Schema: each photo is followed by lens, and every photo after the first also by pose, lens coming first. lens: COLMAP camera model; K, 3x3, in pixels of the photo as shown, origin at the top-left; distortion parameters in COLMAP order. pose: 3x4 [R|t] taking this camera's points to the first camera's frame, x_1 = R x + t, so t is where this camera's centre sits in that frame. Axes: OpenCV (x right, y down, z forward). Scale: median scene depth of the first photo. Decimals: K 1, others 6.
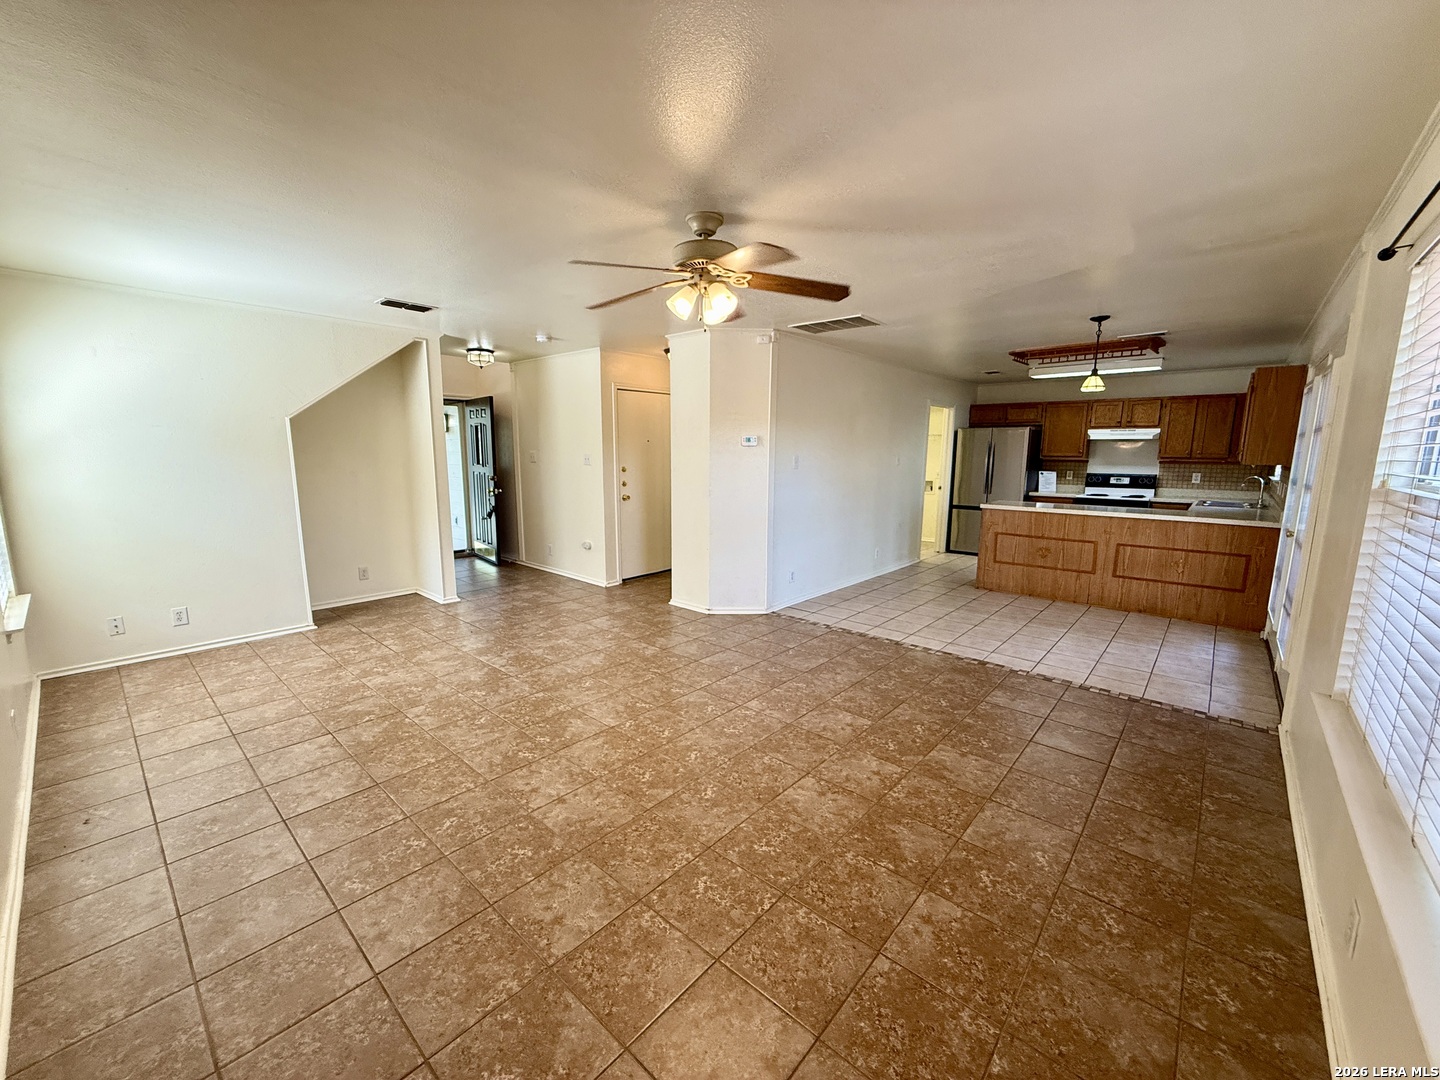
lens RADIAL K [[574.5, 0, 715.7], [0, 574.5, 540.2], [0, 0, 1]] dist [-0.000390, 0.000089]
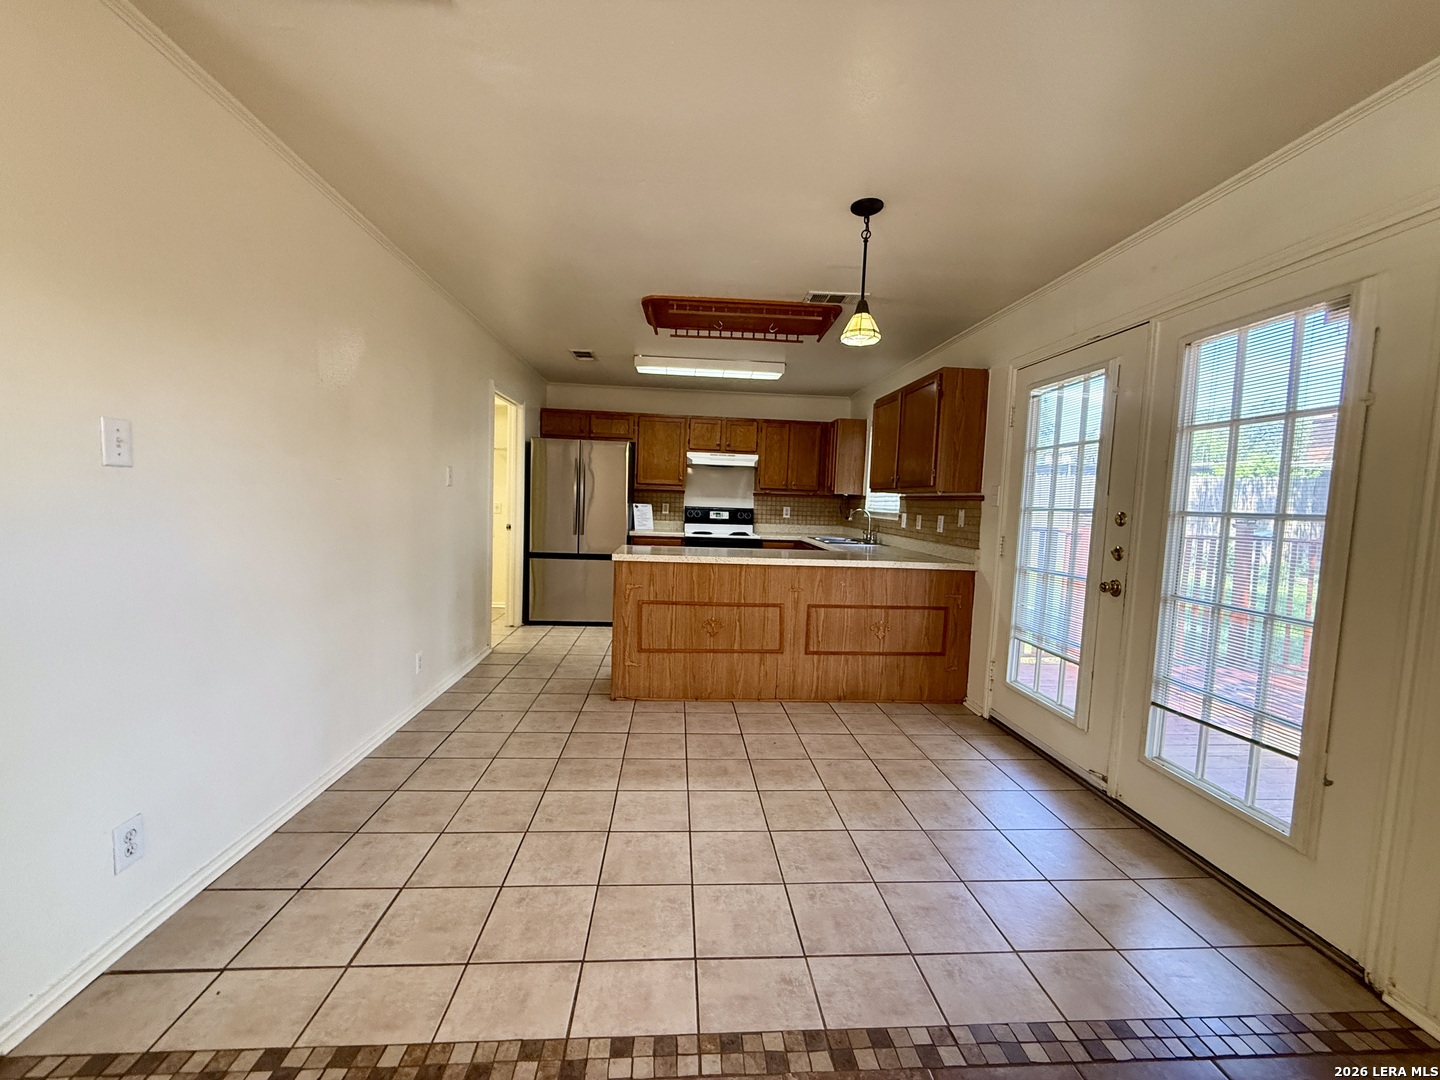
lens RADIAL K [[574.5, 0, 715.8], [0, 574.5, 540.5], [0, 0, 1]] dist [-0.000390, 0.000089]
pose [[0.698990, -0.031504, 0.714437, 0.156687], [0.079572, 0.996252, -0.033920, -0.061513], [-0.710691, 0.080558, 0.698877, 0.663656]]
